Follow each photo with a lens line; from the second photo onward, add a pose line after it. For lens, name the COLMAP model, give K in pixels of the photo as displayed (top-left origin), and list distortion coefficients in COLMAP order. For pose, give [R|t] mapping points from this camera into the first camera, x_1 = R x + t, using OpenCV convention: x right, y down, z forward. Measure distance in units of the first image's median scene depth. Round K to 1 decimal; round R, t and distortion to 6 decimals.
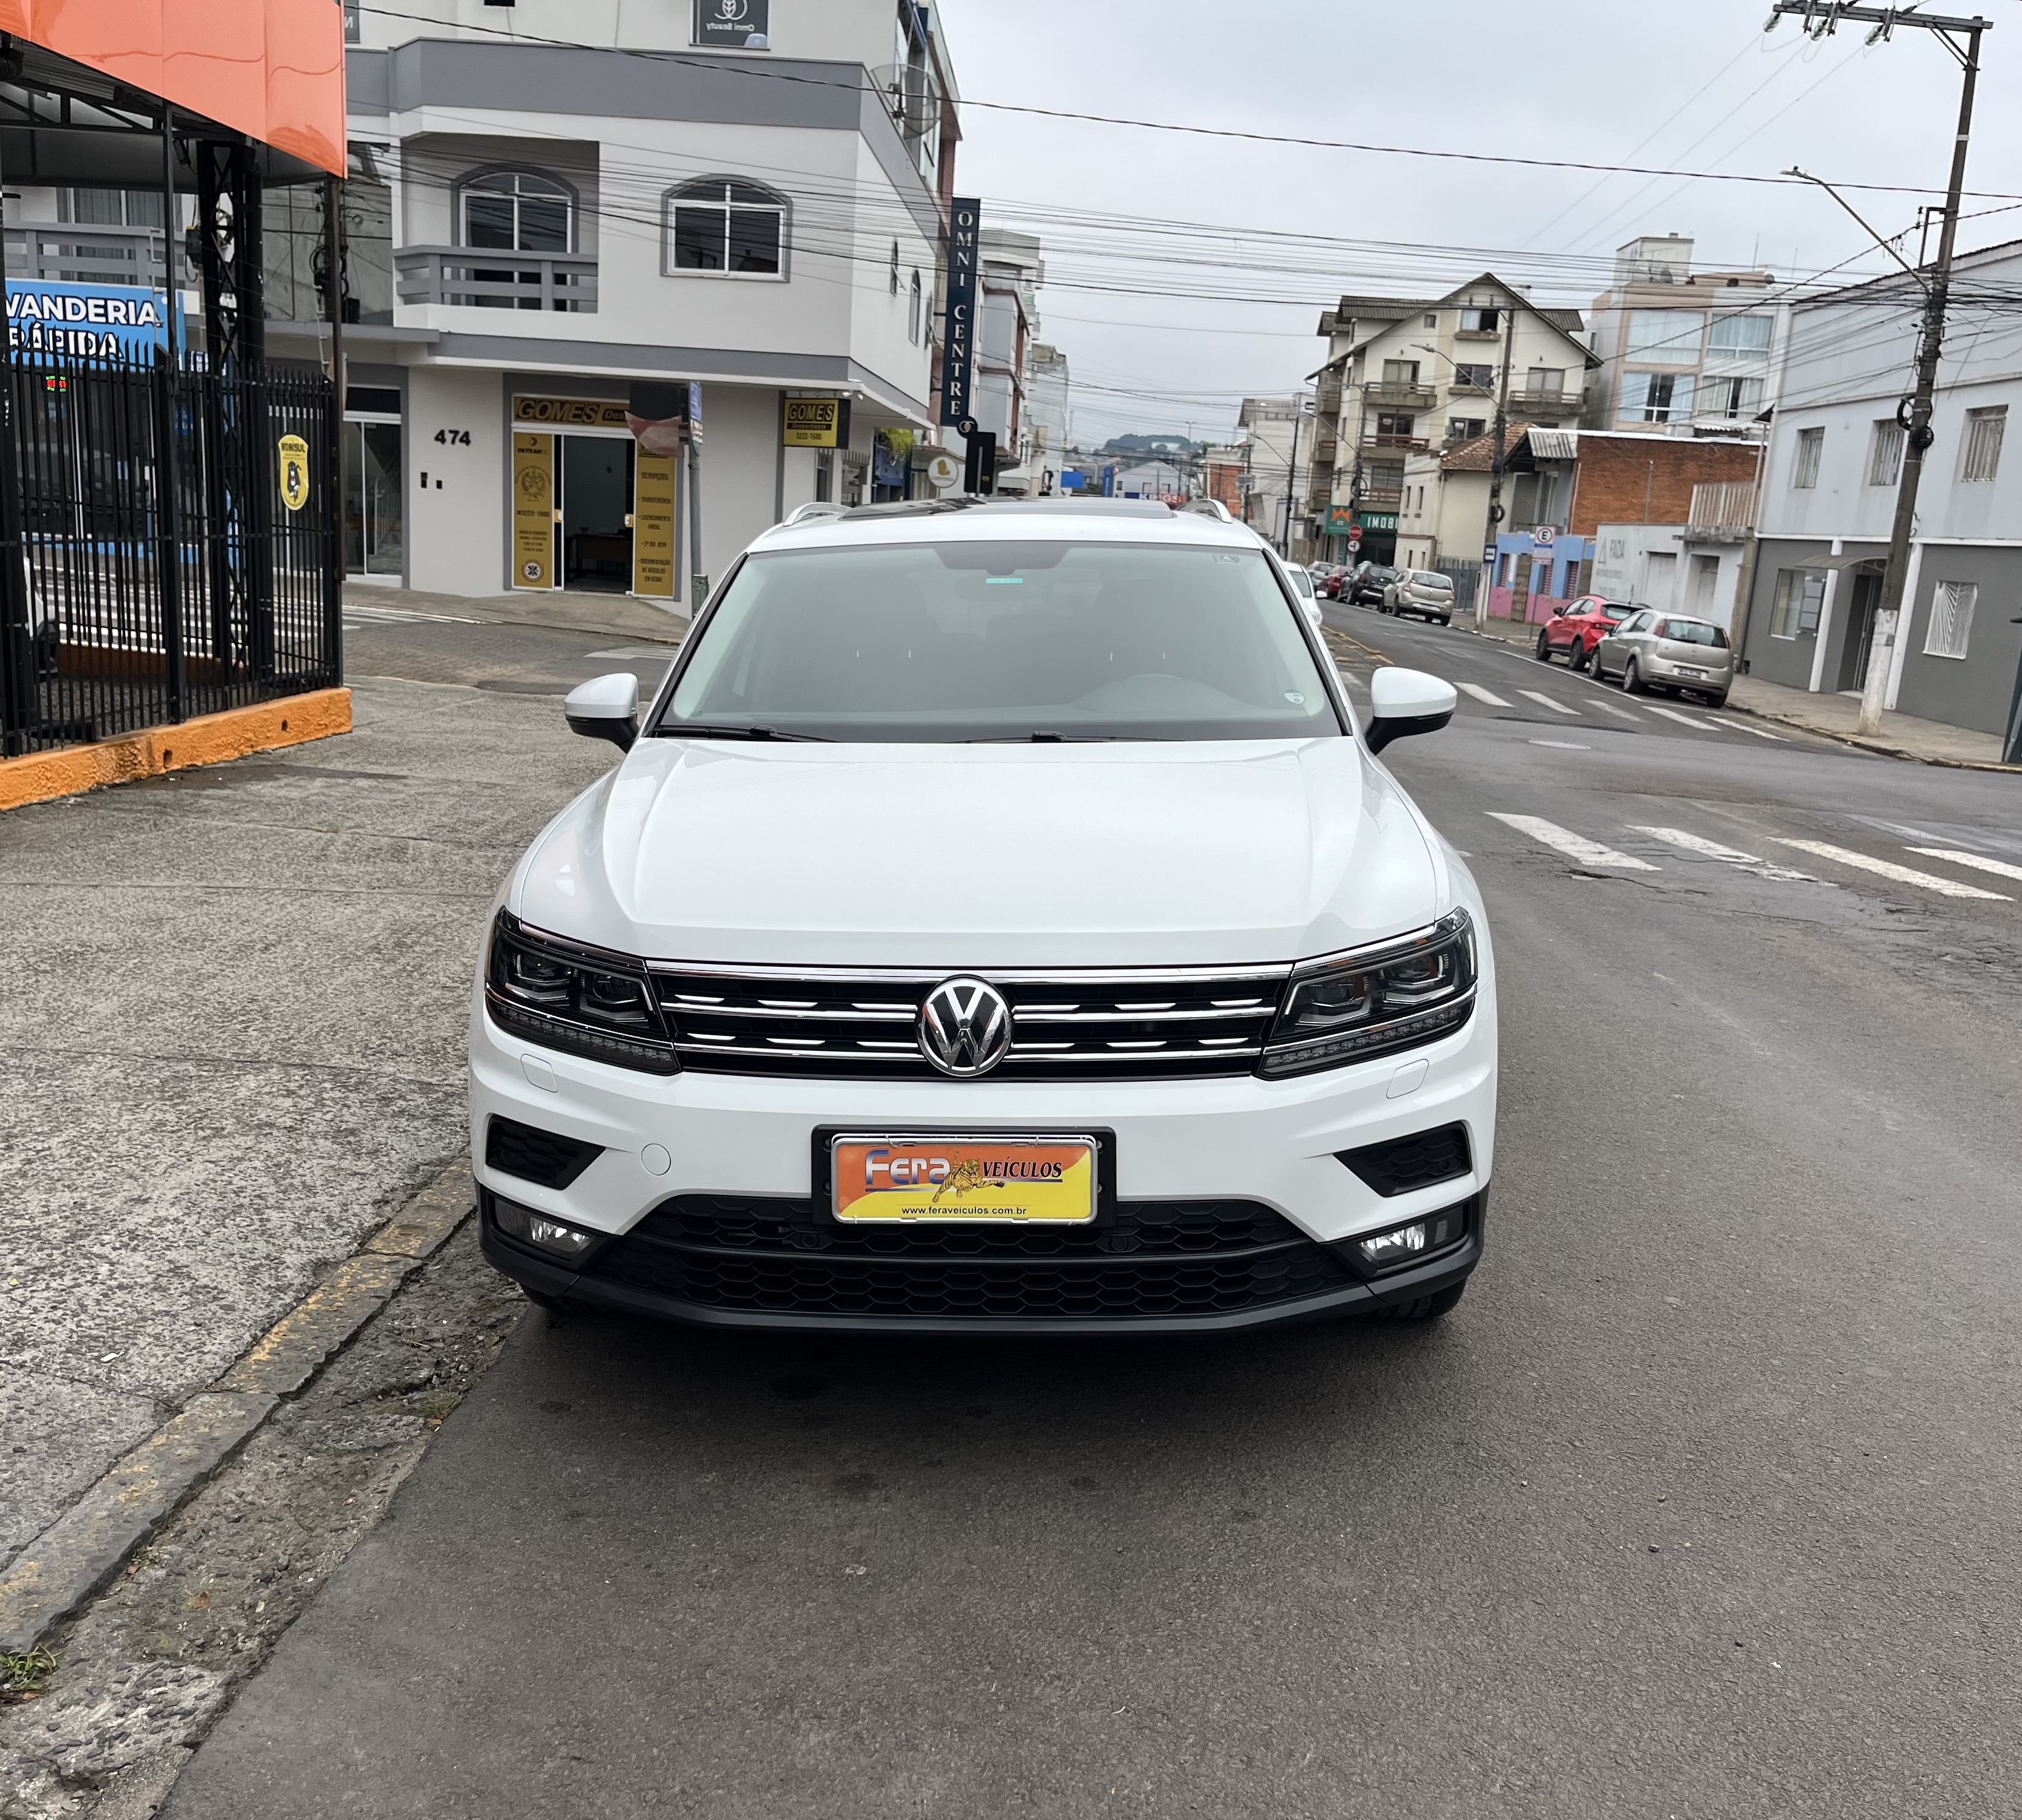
lens RADIAL K [[1833.3, 0, 1011.0], [0, 1833.3, 910.0], [0, 0, 1]] dist [0.028476, -0.011000]
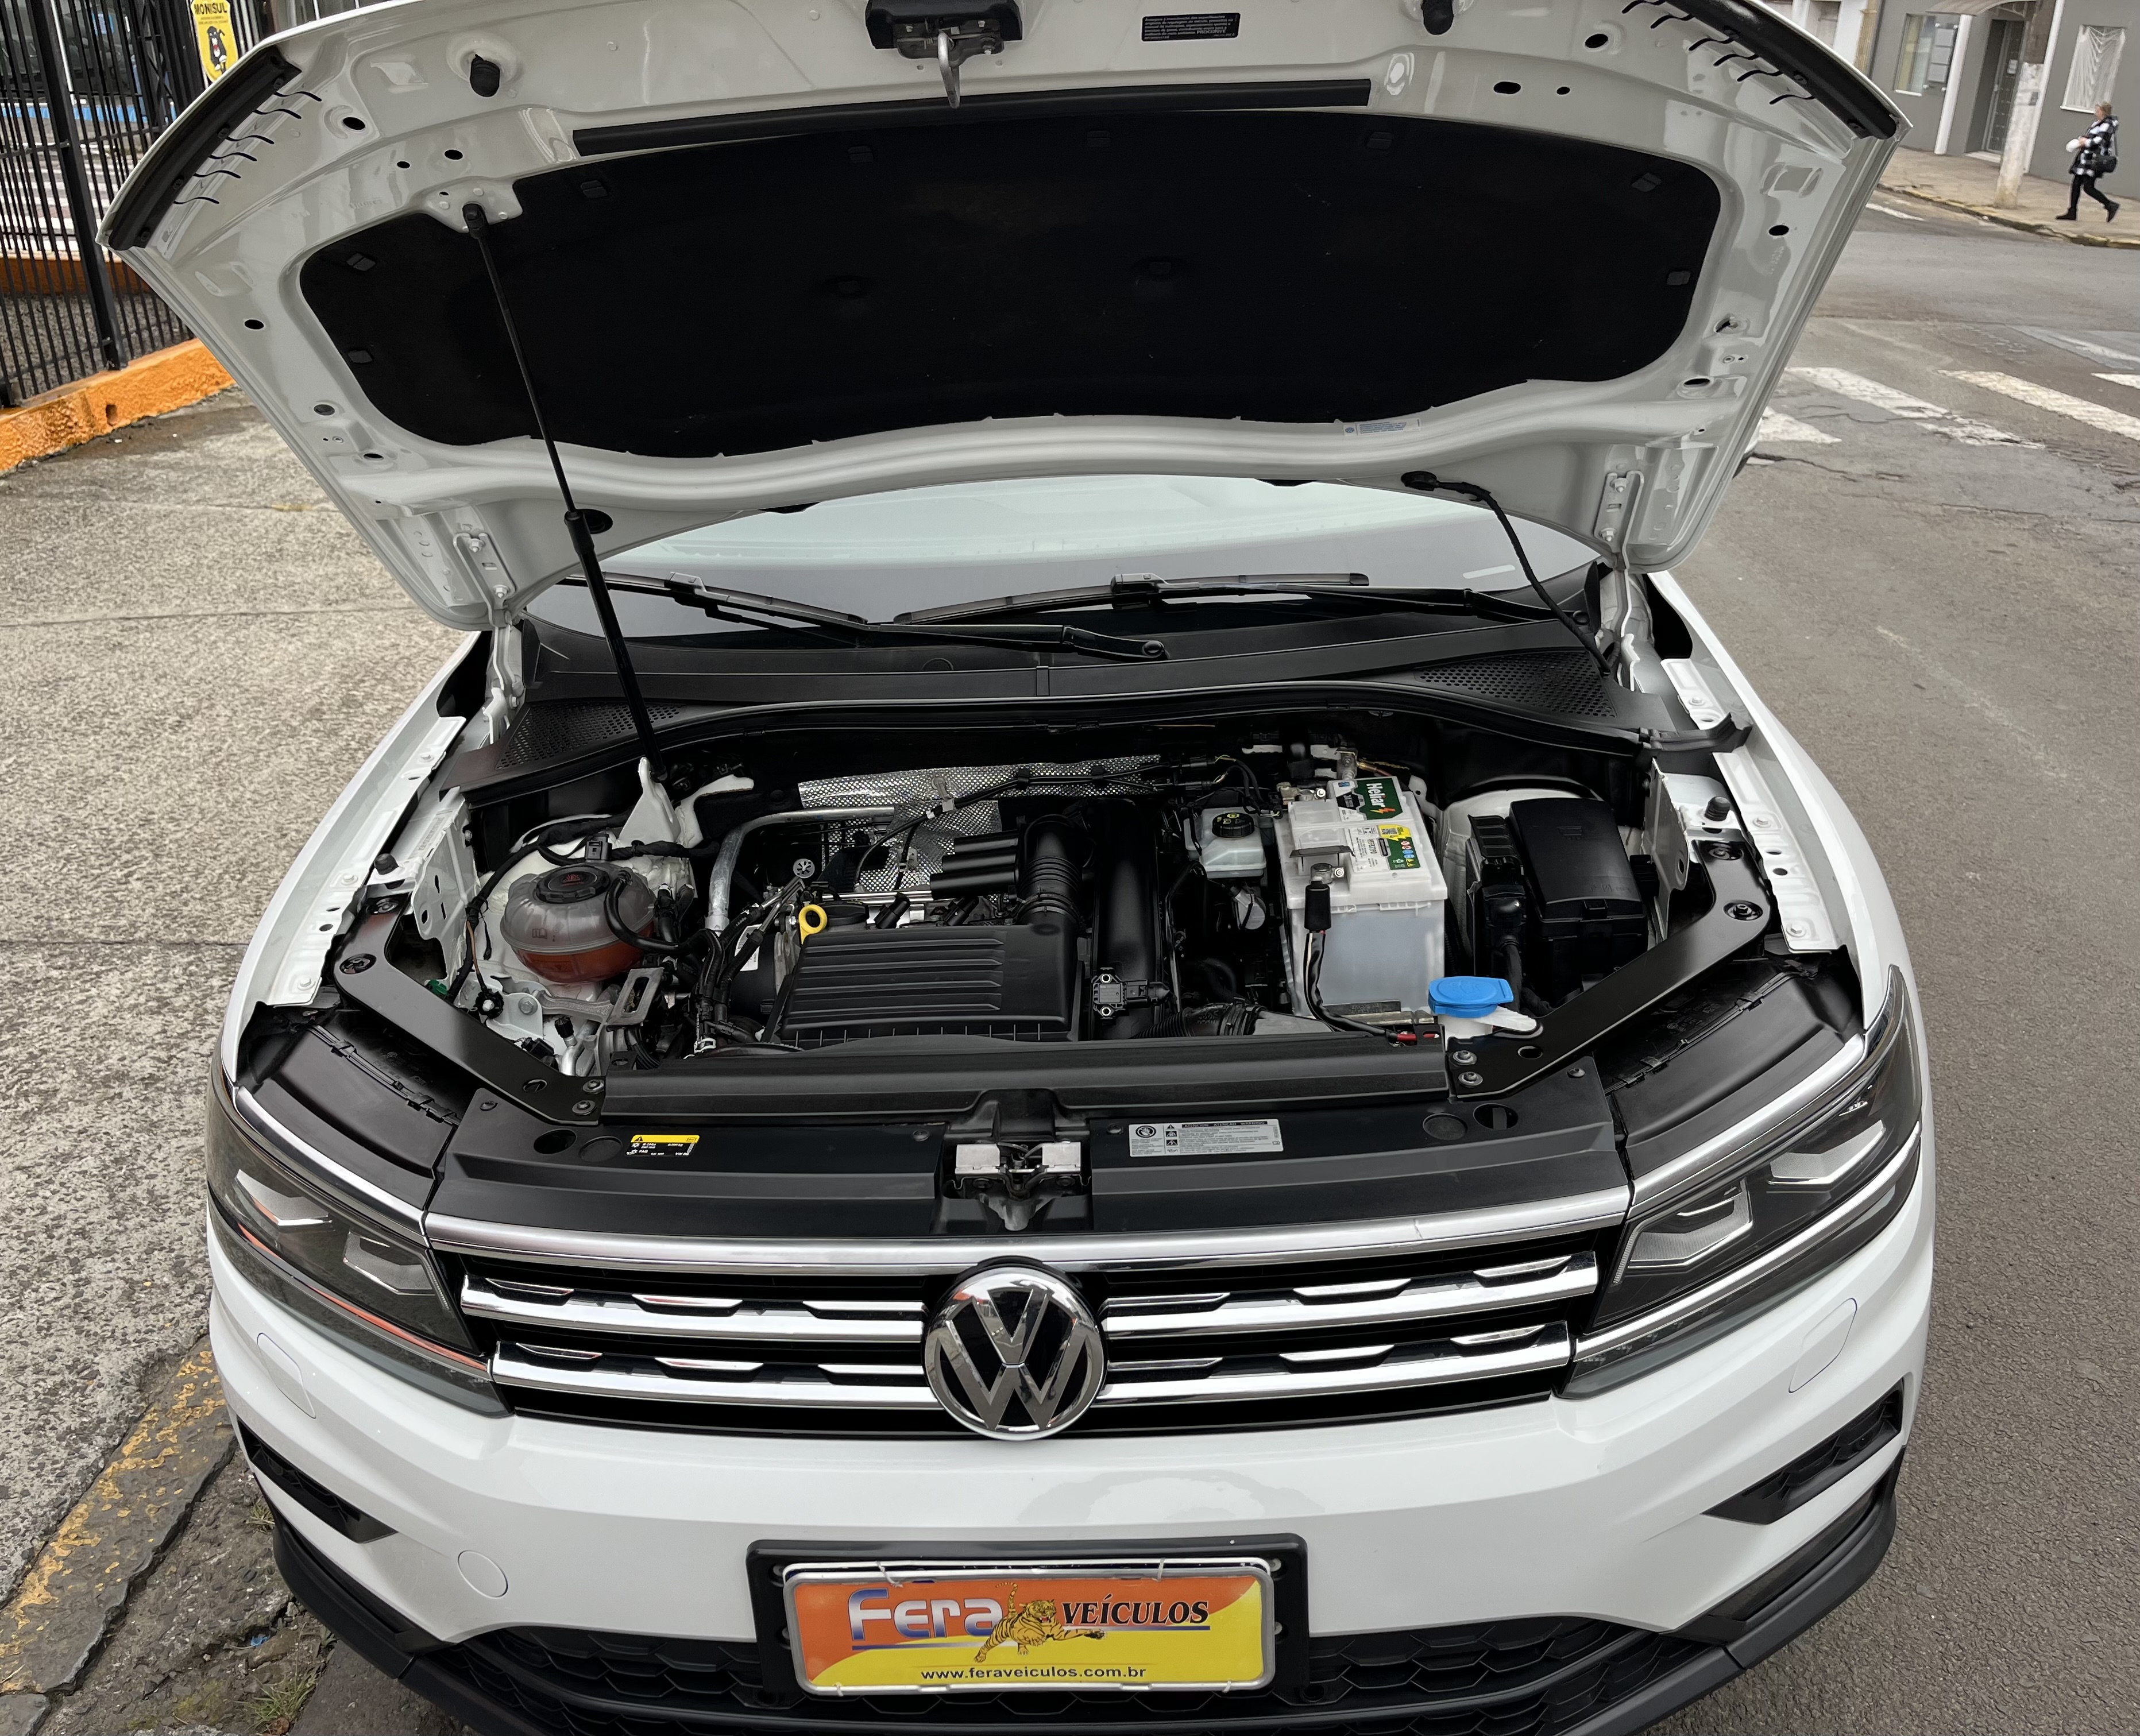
lens RADIAL K [[1757.3, 0, 1061.0], [0, 1757.3, 906.4], [0, 0, 1]] dist [0.128271, -0.179732]
pose [[0.998332, -0.048917, -0.030672, 0.004431], [0.055104, 0.965852, 0.253168, -0.080971], [0.017240, -0.254436, 0.966936, 0.222493]]
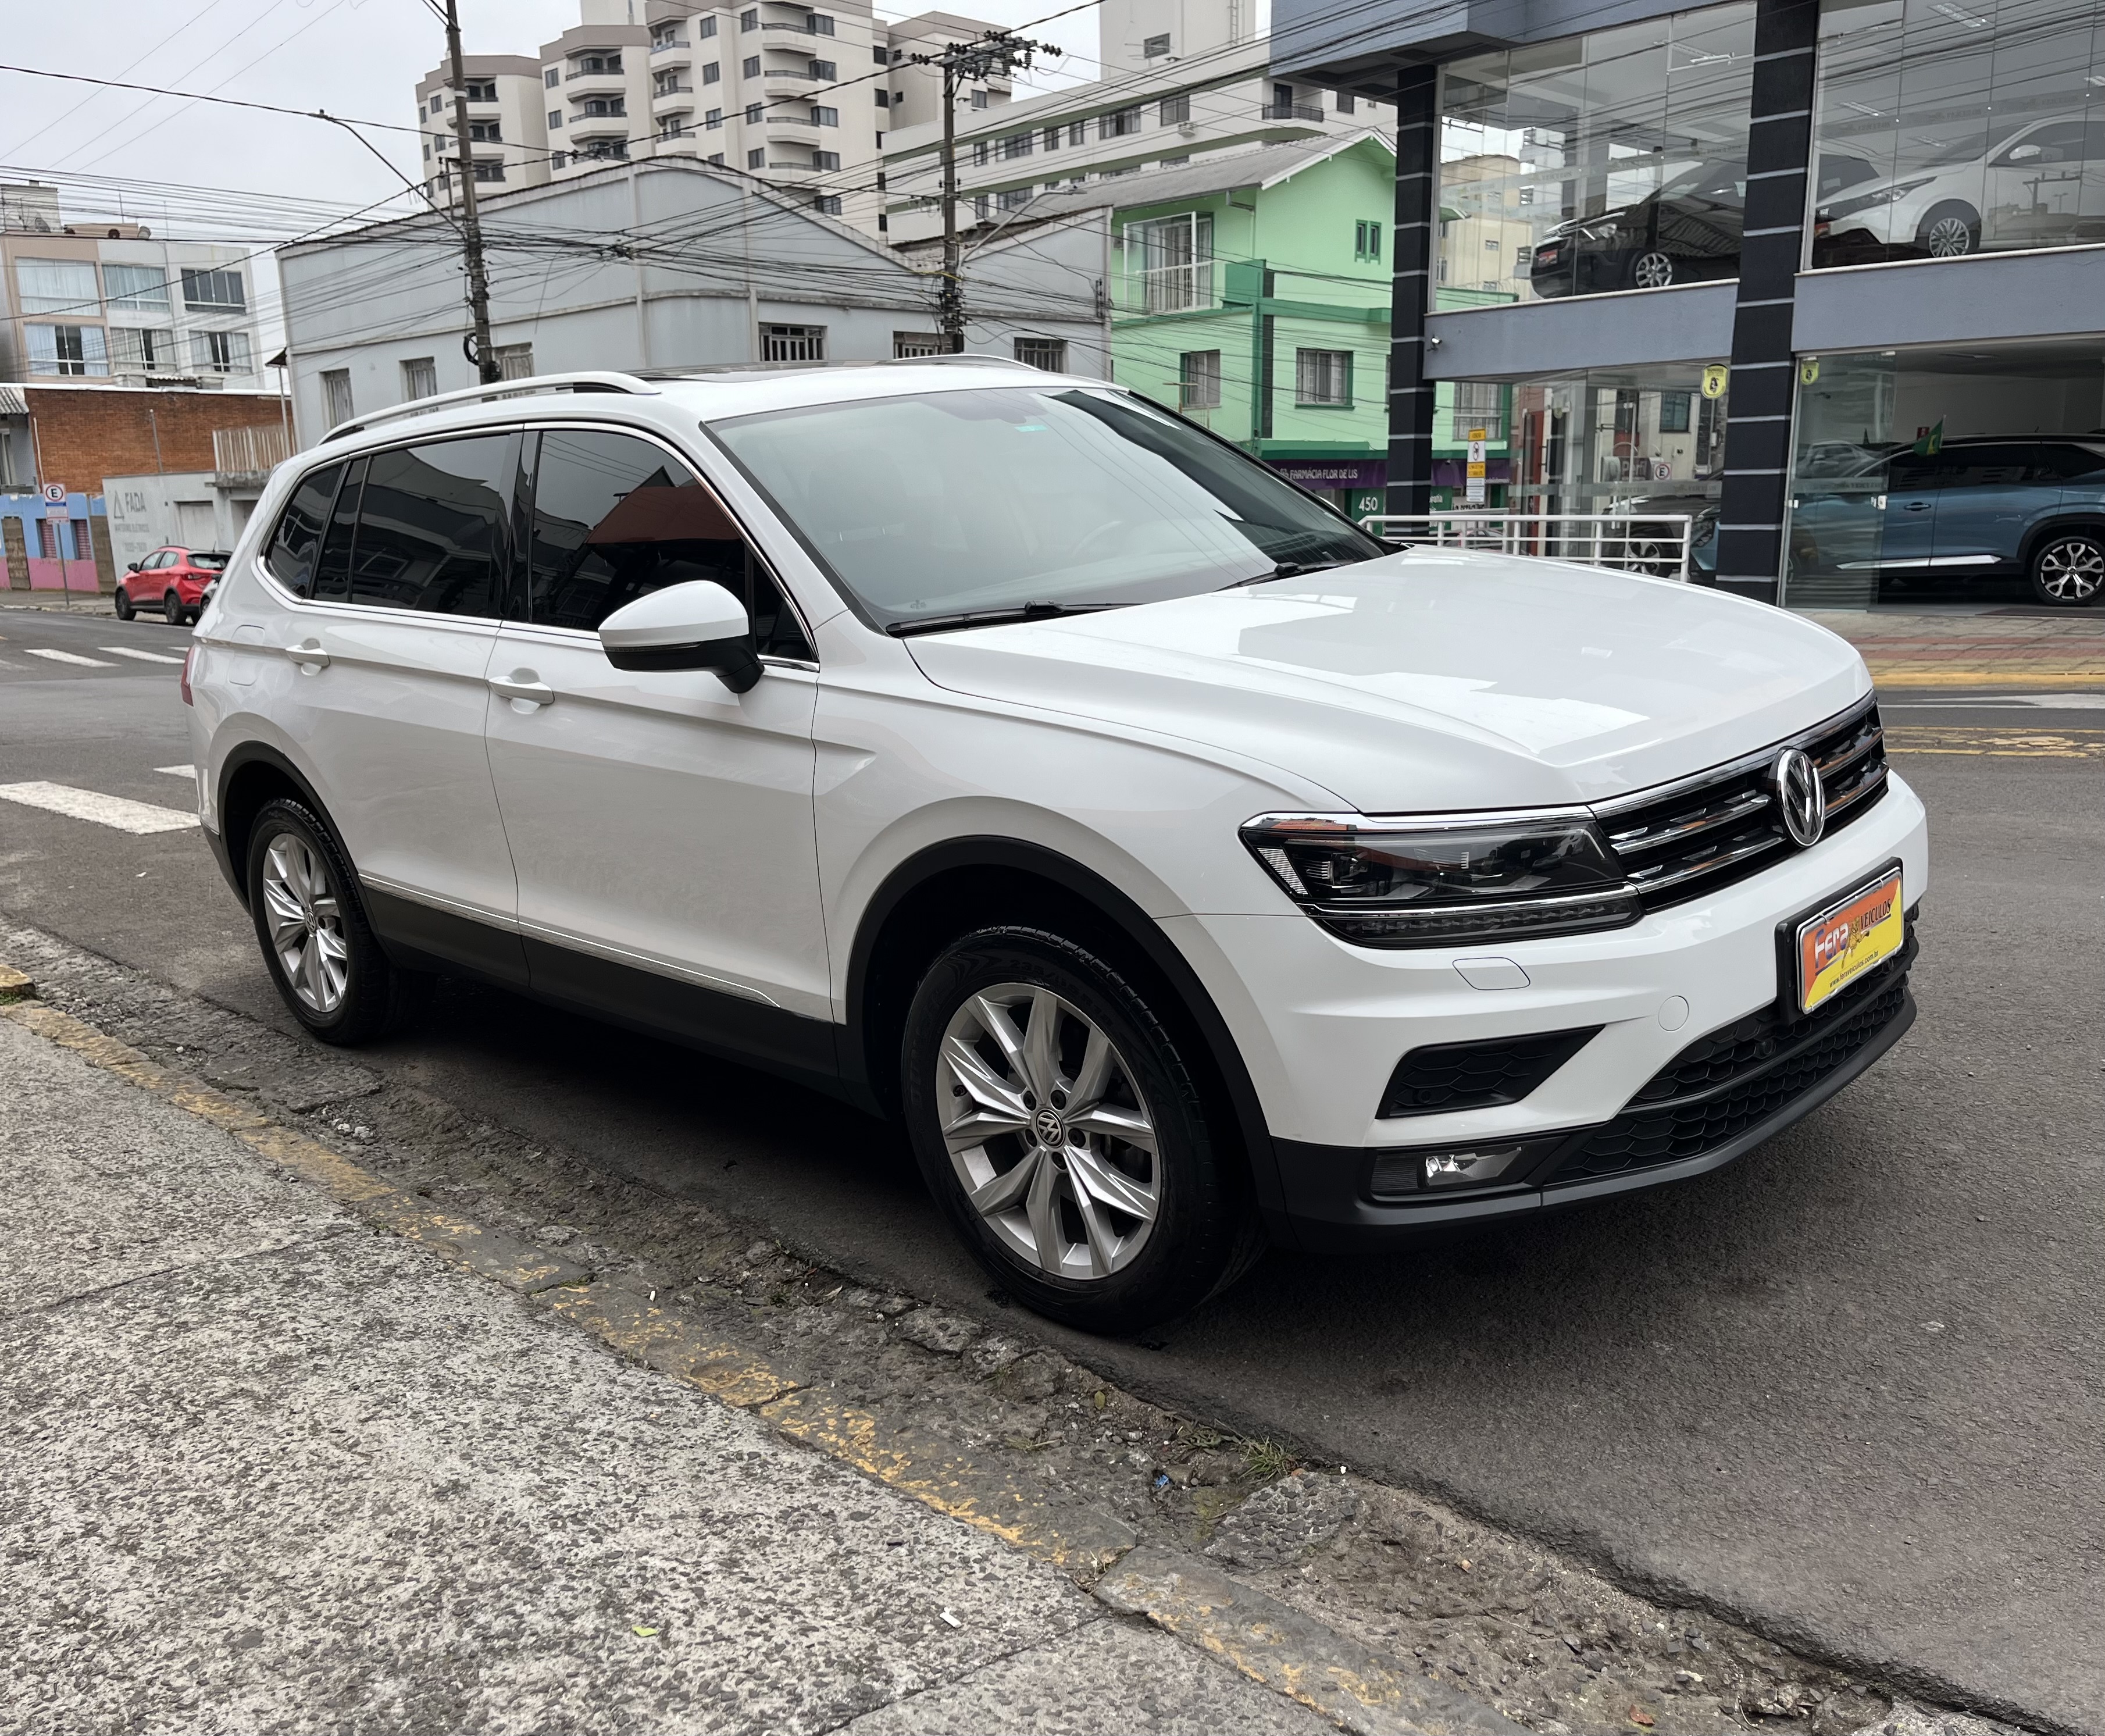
lens RADIAL K [[1752.9, 0, 1052.5], [0, 1752.9, 868.0], [0, 0, 1]] dist [0.015554, 0.004291]
pose [[0.680479, -0.227393, 0.696592, -0.420239], [0.216190, 0.970618, 0.105655, -0.038228], [-0.700150, 0.078700, 0.709645, 0.254639]]
